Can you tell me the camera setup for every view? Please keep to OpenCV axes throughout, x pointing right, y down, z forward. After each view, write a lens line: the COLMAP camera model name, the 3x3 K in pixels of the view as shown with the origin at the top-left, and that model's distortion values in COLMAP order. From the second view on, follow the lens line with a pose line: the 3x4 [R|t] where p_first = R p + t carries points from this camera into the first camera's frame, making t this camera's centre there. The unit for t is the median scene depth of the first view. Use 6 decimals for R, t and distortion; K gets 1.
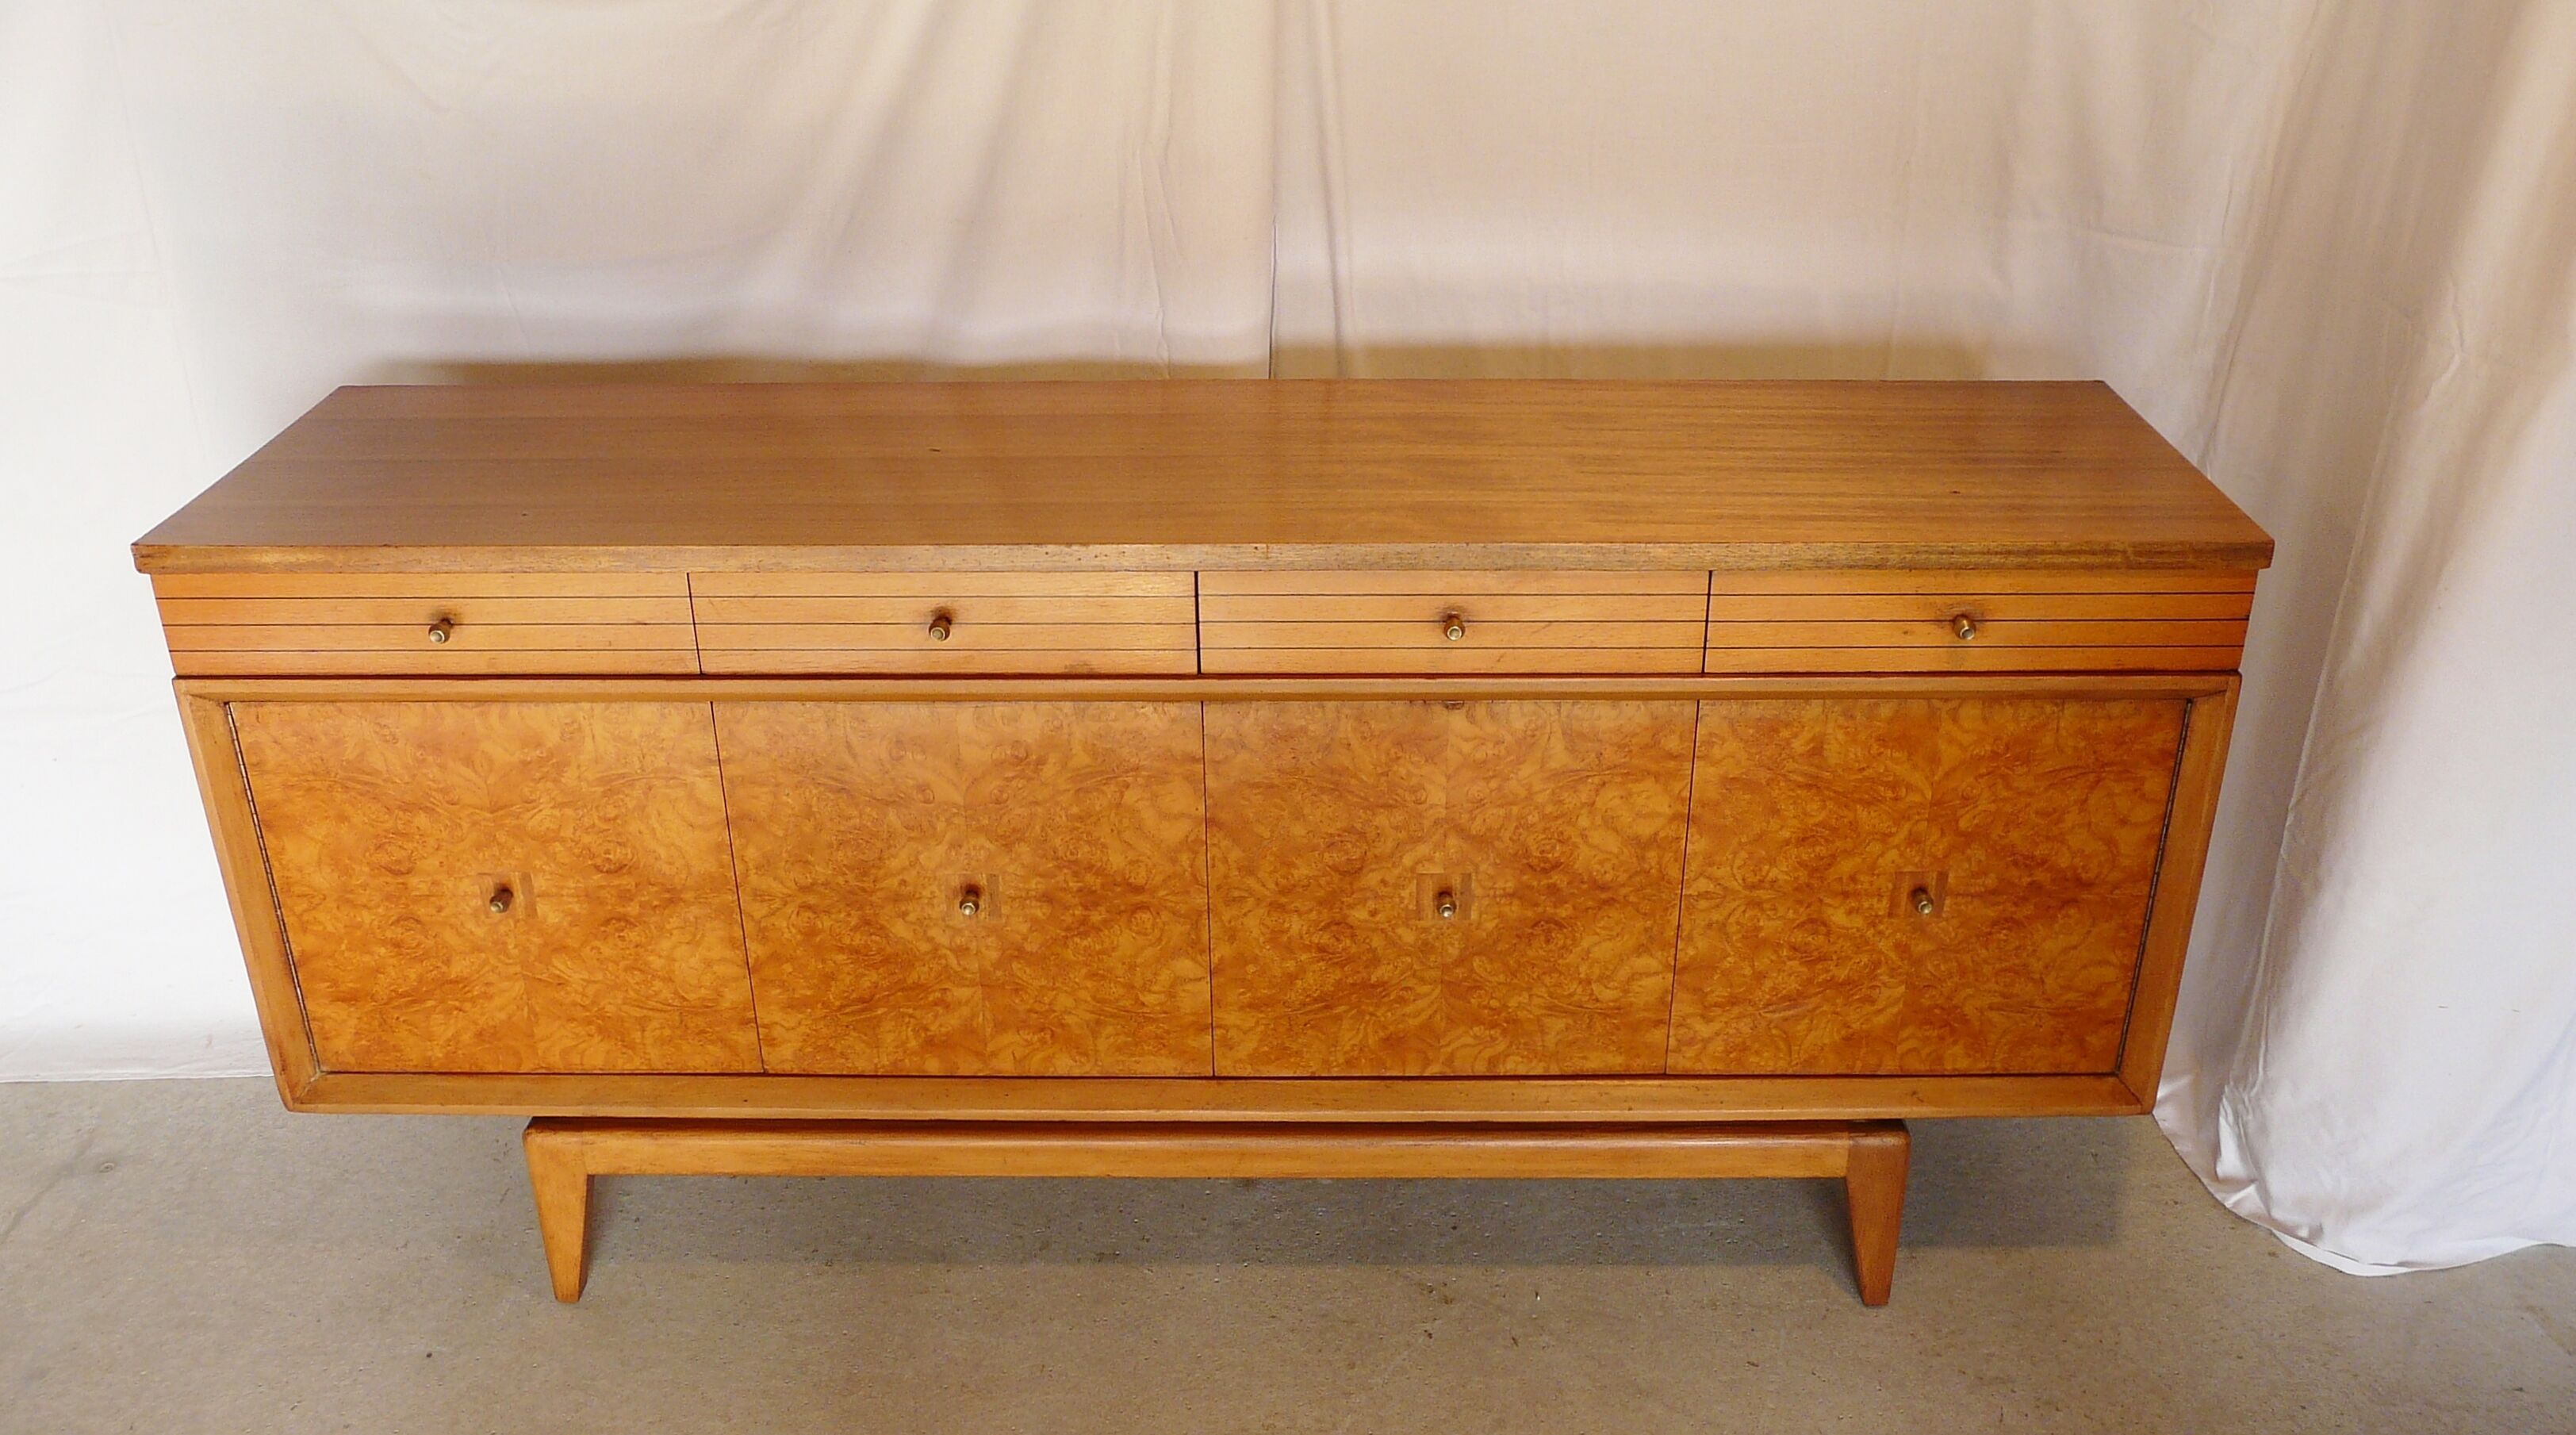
lens RADIAL K [[2156.6, 0, 1269.3], [0, 2156.6, 711.1], [0, 0, 1]] dist [-0.048002, 0.008664]
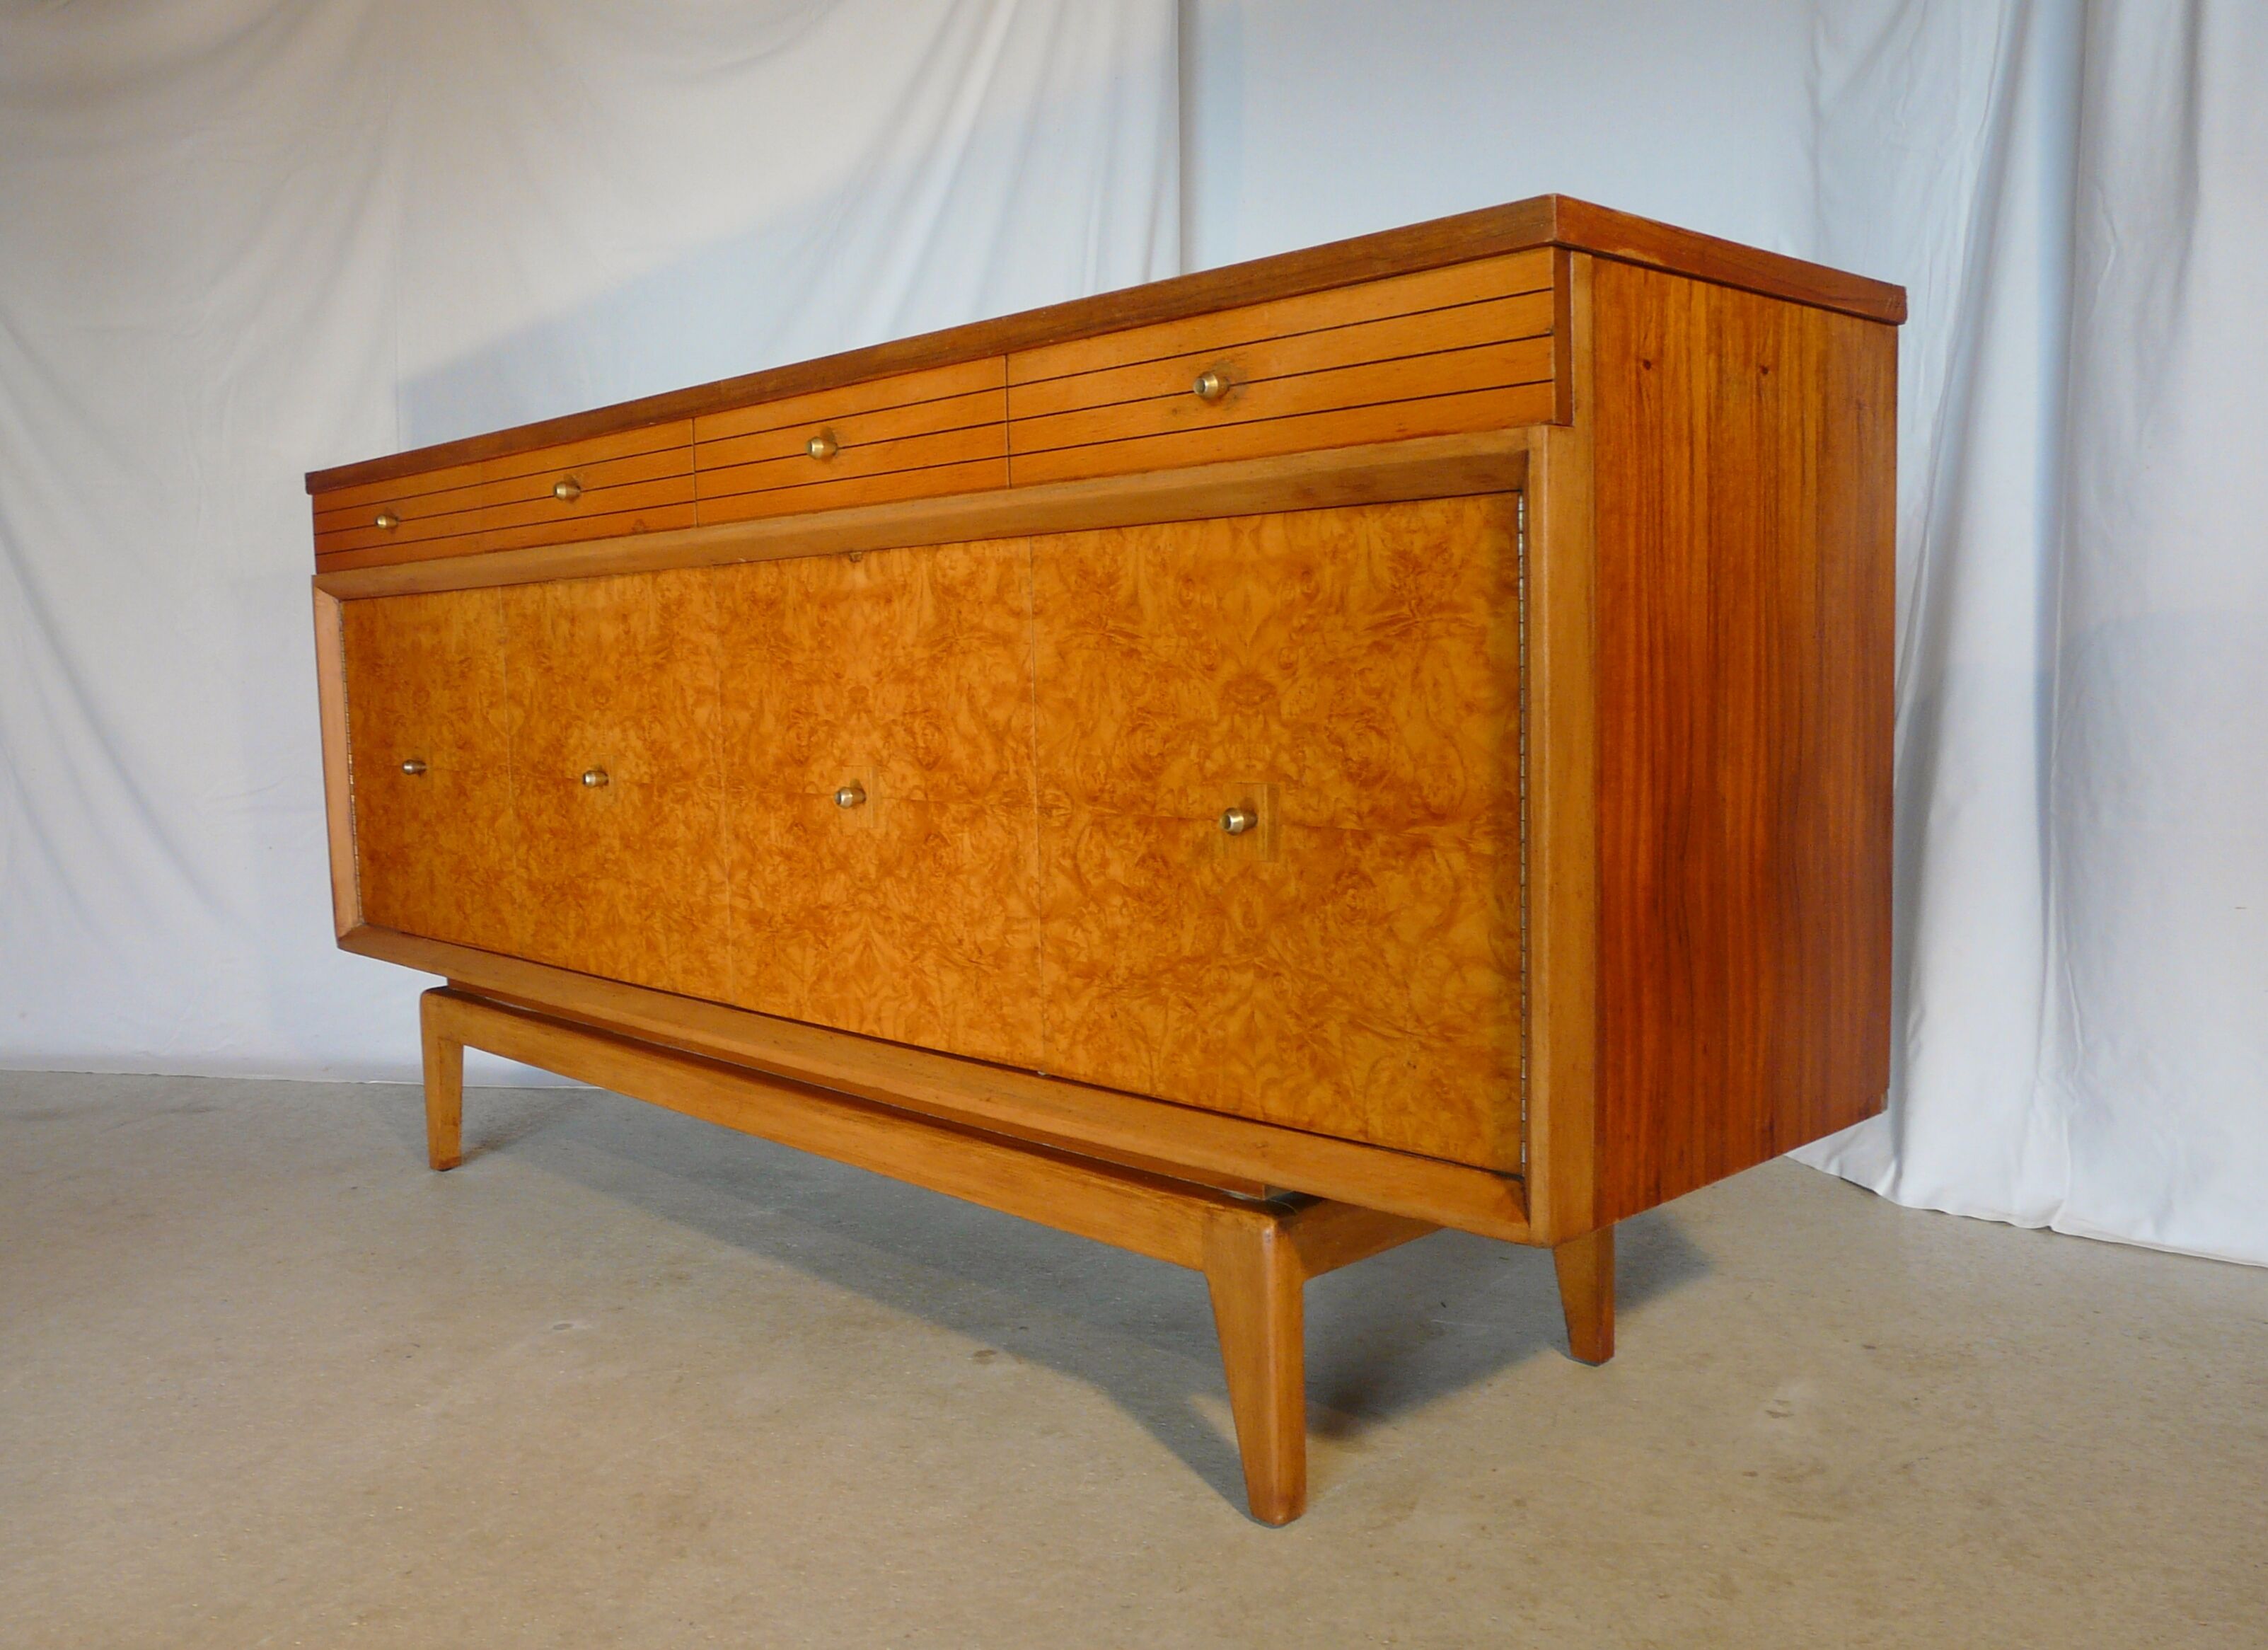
lens RADIAL K [[1899.4, 0, 1134.0], [0, 1899.4, 825.0], [0, 0, 1]] dist [-0.107037, 0.125299]
pose [[0.708669, 0.064254, -0.702609, 0.716740], [-0.293220, 0.932592, -0.210463, 0.230266], [0.641724, 0.355168, 0.679740, 0.545291]]
